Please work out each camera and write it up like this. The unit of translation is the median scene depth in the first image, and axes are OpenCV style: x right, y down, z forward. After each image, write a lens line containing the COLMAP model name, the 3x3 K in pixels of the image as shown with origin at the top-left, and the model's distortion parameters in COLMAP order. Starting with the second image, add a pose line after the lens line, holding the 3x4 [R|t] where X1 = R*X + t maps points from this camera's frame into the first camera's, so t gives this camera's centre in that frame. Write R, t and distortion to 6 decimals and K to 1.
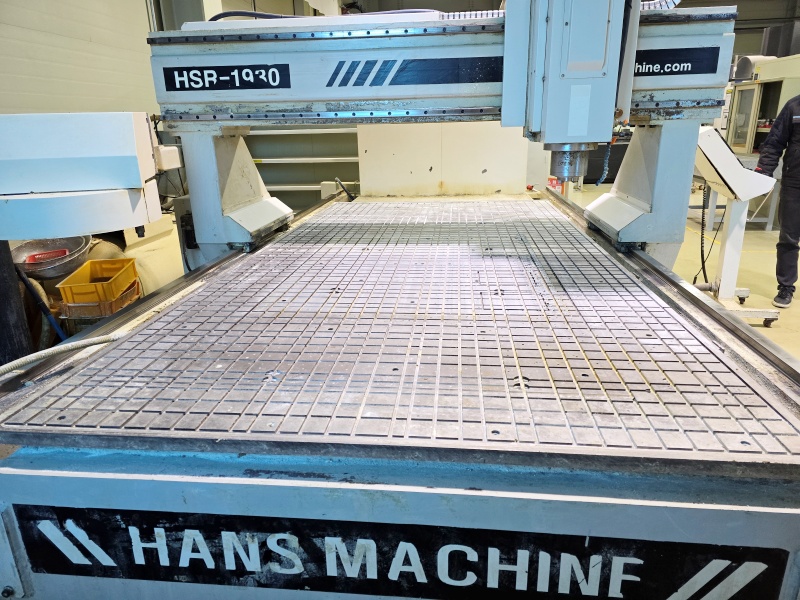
lens RADIAL K [[526.5, 0, 396.4], [0, 526.5, 296.1], [0, 0, 1]] dist [0.054095, -0.042087]
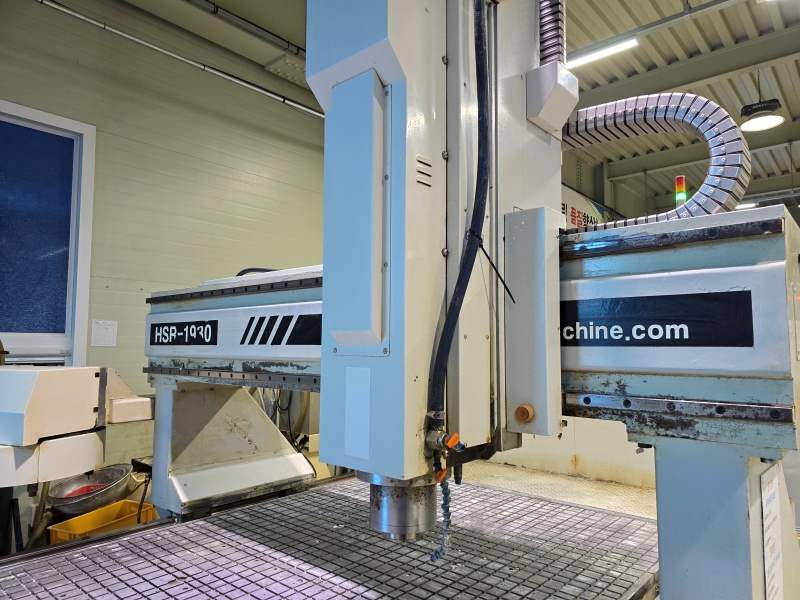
lens RADIAL K [[526.5, 0, 405.1], [0, 526.5, 305.2], [0, 0, 1]] dist [0.054095, -0.042087]
pose [[0.828077, -0.017784, -0.560332, 0.564682], [-0.200958, 0.923659, -0.326296, -0.233905], [0.523359, 0.382801, 0.761287, 0.480212]]
